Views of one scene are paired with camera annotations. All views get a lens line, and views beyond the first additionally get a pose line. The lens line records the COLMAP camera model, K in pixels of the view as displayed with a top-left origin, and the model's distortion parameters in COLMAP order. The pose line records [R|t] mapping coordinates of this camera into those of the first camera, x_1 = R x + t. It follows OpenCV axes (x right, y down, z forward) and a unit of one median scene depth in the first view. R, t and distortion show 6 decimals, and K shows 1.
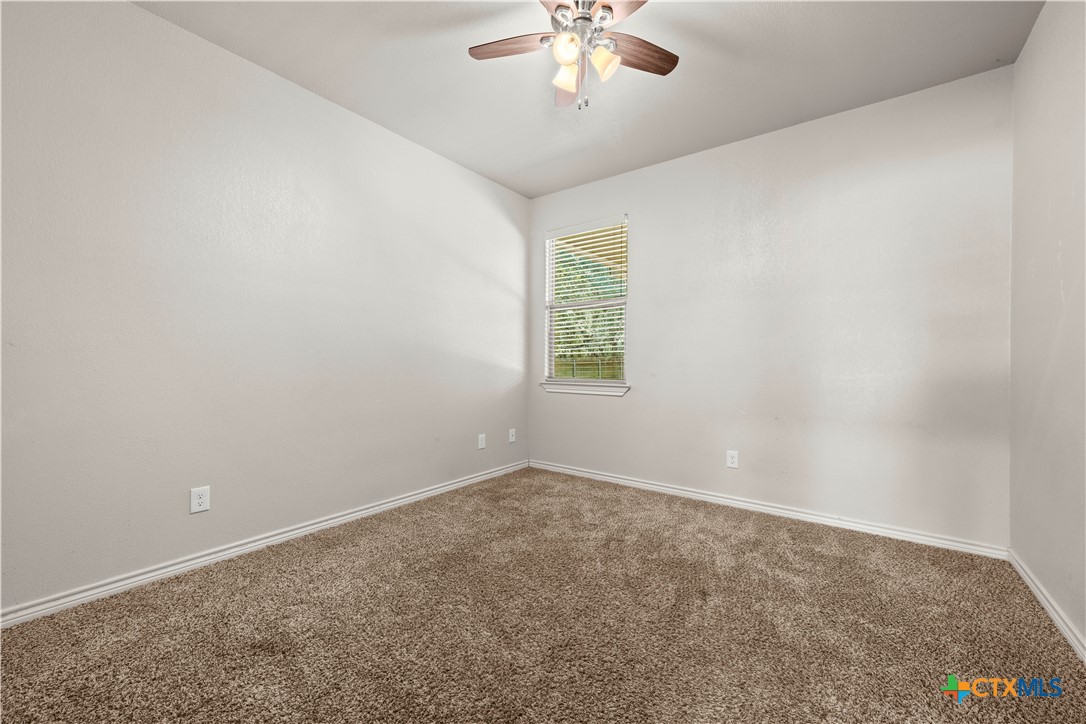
lens RADIAL K [[426.3, 0, 533.5], [0, 426.3, 365.8], [0, 0, 1]] dist [0.001992, -0.000169]
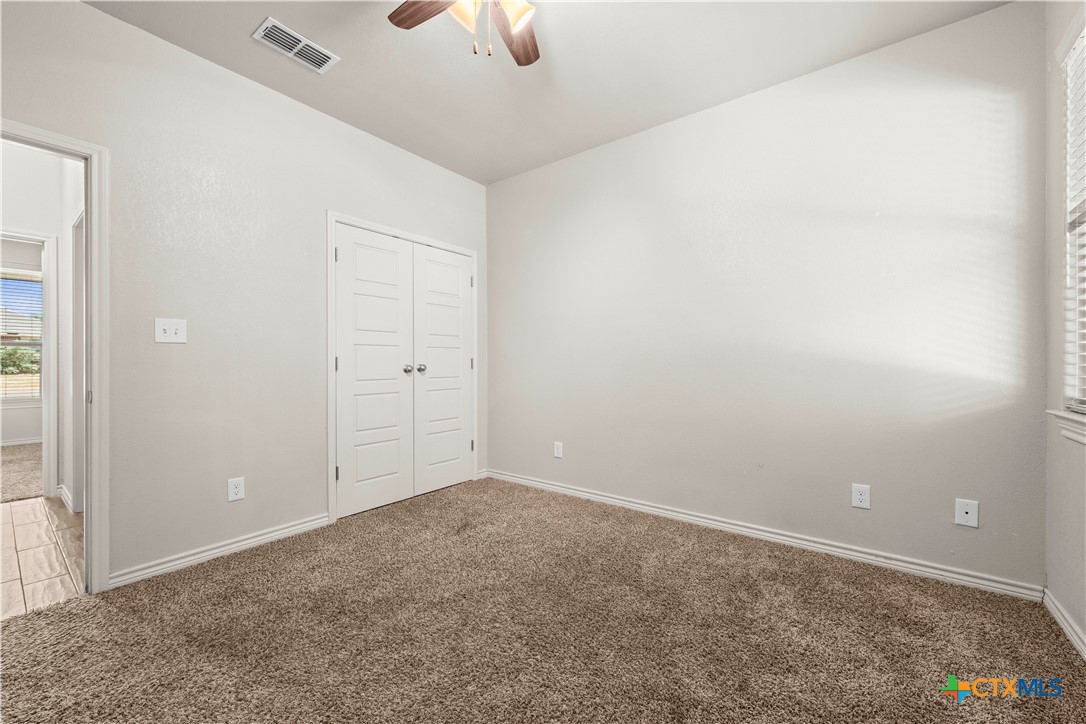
lens RADIAL K [[426.3, 0, 547.5], [0, 426.3, 361.7], [0, 0, 1]] dist [0.001992, -0.000169]
pose [[-0.000880, 0.001135, -0.999999, 0.574588], [0.001187, 0.999999, 0.001134, -0.014639], [0.999999, -0.001186, -0.000881, 0.673119]]
